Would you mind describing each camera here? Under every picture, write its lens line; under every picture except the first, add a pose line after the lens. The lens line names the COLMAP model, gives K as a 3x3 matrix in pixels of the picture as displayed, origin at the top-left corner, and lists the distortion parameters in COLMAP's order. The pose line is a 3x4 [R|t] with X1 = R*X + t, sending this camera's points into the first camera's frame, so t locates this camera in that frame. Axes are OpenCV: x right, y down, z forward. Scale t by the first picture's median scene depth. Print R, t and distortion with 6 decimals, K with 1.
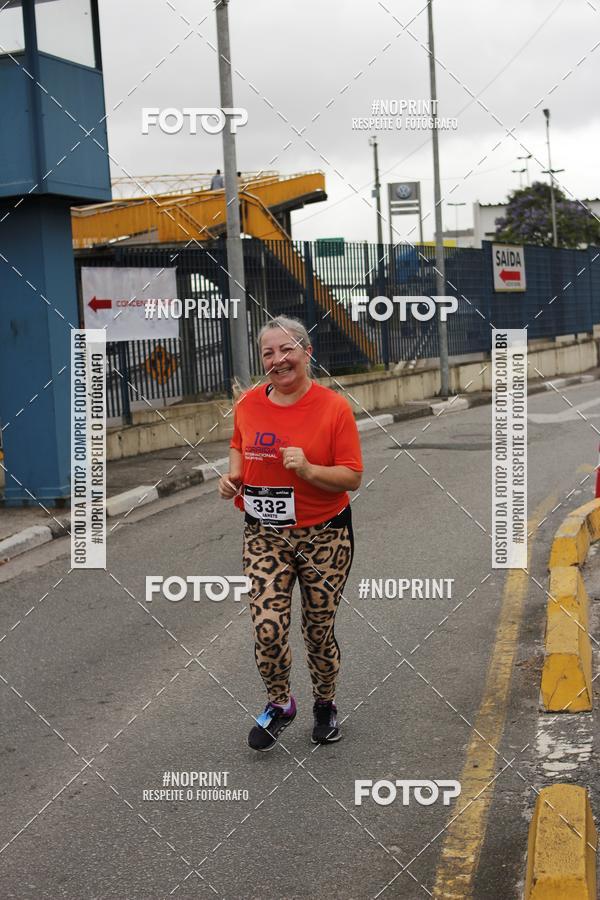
lens RADIAL K [[1419.1, 0, 304.4], [0, 1419.1, 464.7], [0, 0, 1]] dist [-0.140766, 0.076007]
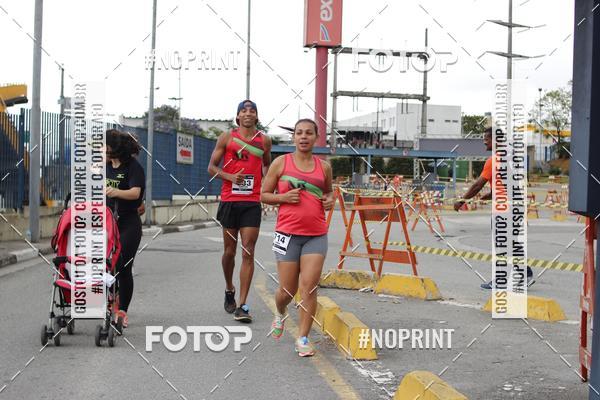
lens RADIAL K [[946.1, 0, 300.0], [0, 946.1, 200.0], [0, 0, 1]] dist [-0.140766, 0.076007]
pose [[0.945374, 0.070604, 0.318249, -0.091156], [-0.038462, 0.993603, -0.106177, 0.034075], [-0.323710, 0.088137, 0.942042, -0.034291]]
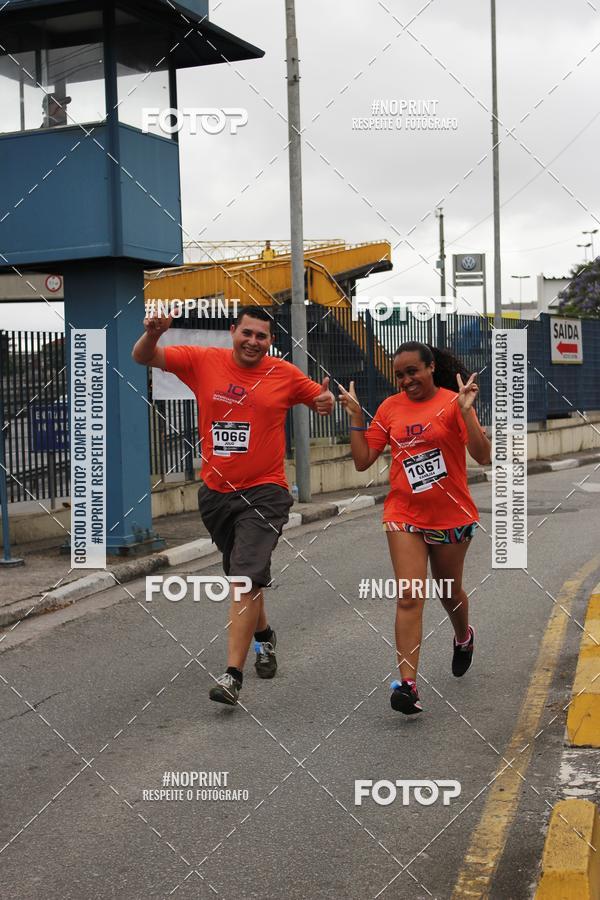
lens RADIAL K [[1419.1, 0, 304.4], [0, 1419.1, 464.7], [0, 0, 1]] dist [-0.140766, 0.076007]
pose [[0.998639, 0.030702, -0.042171, 0.002110], [-0.032652, 0.998390, -0.046372, 0.005314], [0.040679, 0.047686, 0.998034, -0.030961]]
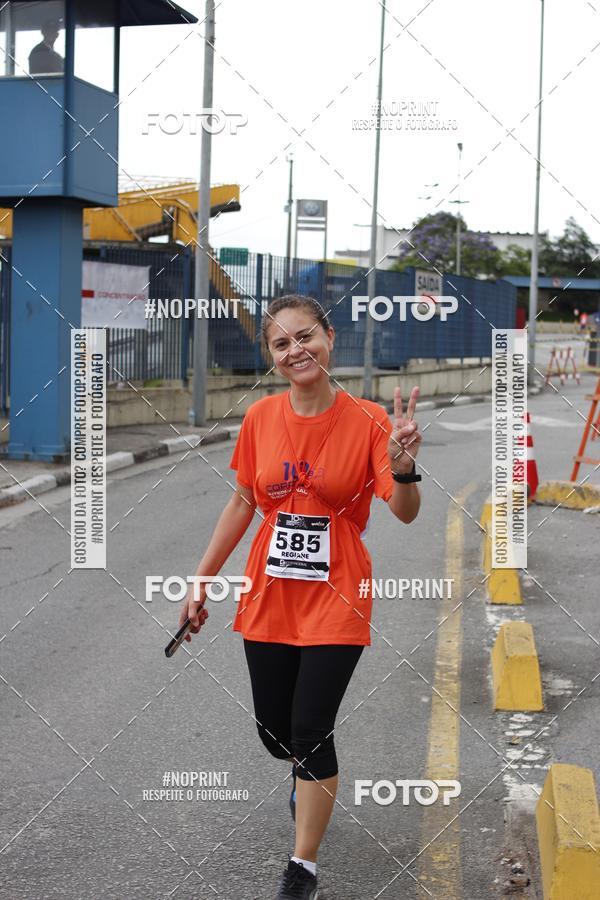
lens RADIAL K [[1422.0, 0, 304.8], [0, 1422.0, 467.6], [0, 0, 1]] dist [-0.142597, 0.076199]
pose [[0.993380, 0.077825, 0.084490, -0.049066], [-0.077344, 0.996964, -0.008957, 0.021098], [-0.084931, 0.002363, 0.996384, -0.139419]]
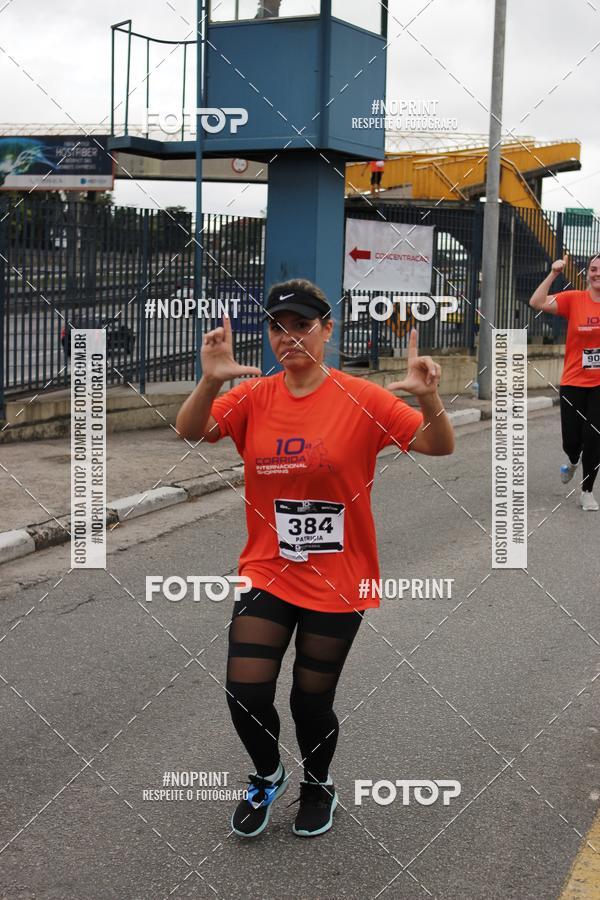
lens RADIAL K [[1419.1, 0, 304.4], [0, 1419.1, 464.7], [0, 0, 1]] dist [-0.140766, 0.076007]
pose [[0.982169, 0.108854, -0.153283, -0.004864], [-0.104145, 0.993819, 0.038448, 0.006663], [0.156521, -0.021799, 0.987434, -0.057819]]
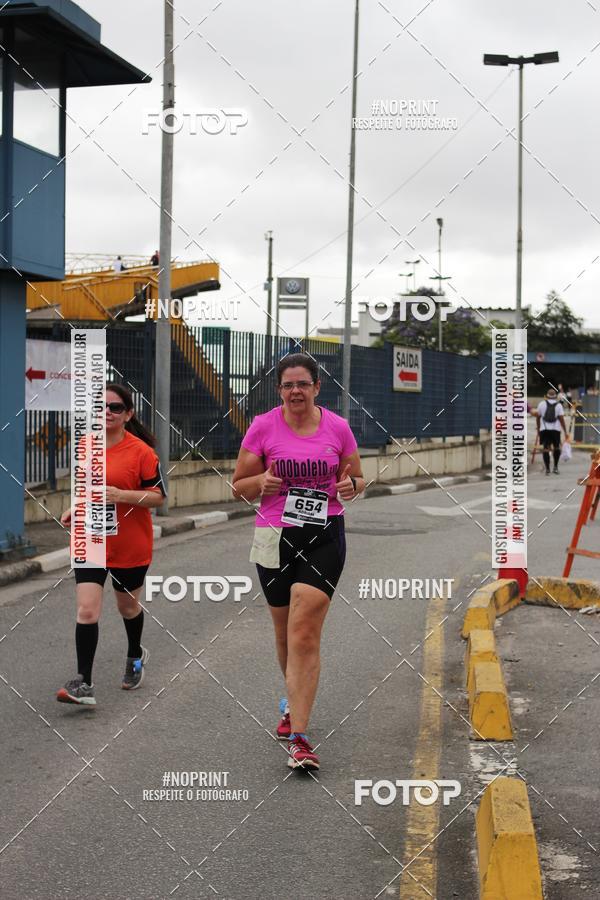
lens RADIAL K [[1422.0, 0, 304.8], [0, 1422.0, 467.6], [0, 0, 1]] dist [-0.142597, 0.076199]
pose [[0.993506, 0.069297, 0.090247, -0.031670], [-0.063634, 0.995907, -0.064190, 0.010235], [-0.094326, 0.058030, 0.993849, -0.063220]]
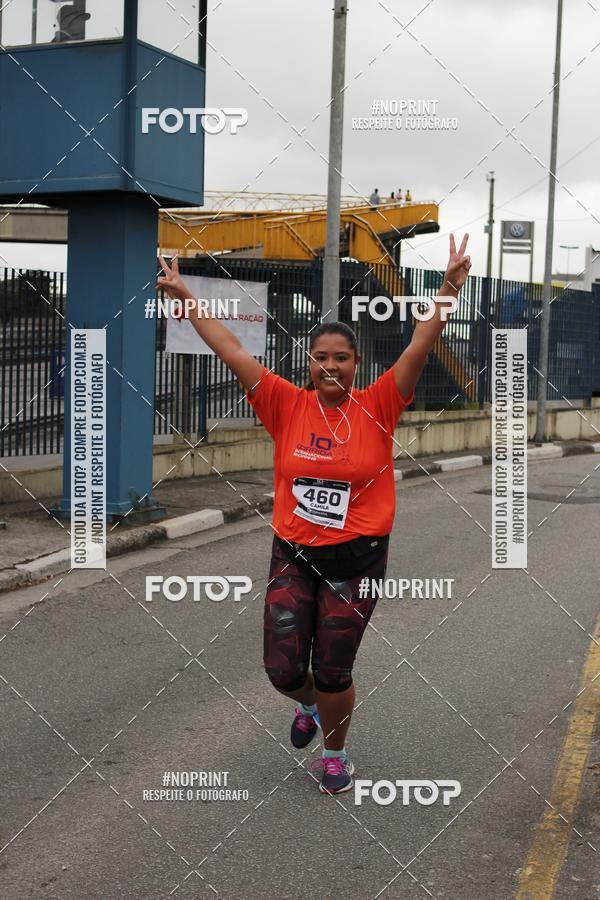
lens RADIAL K [[1419.1, 0, 304.4], [0, 1419.1, 464.7], [0, 0, 1]] dist [-0.140766, 0.076007]
pose [[0.993695, 0.091781, -0.064397, 0.005899], [-0.092937, 0.995556, -0.015193, -0.004809], [0.062717, 0.021082, 0.997809, 0.048971]]
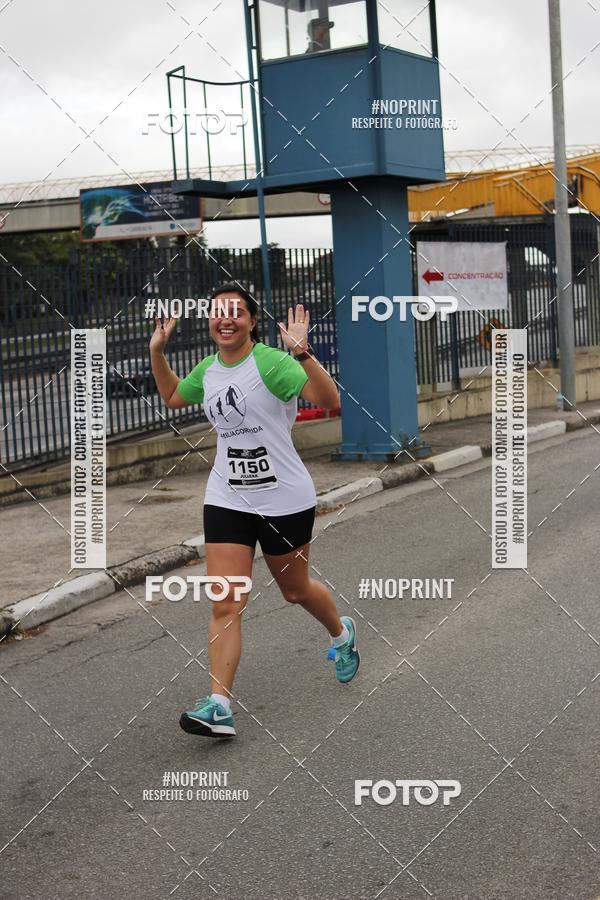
lens RADIAL K [[1419.1, 0, 304.4], [0, 1419.1, 464.7], [0, 0, 1]] dist [-0.140766, 0.076007]
pose [[0.972242, 0.032670, -0.231687, 0.011930], [-0.028174, 0.999346, 0.022689, 0.006706], [0.232276, -0.015531, 0.972526, -0.060667]]
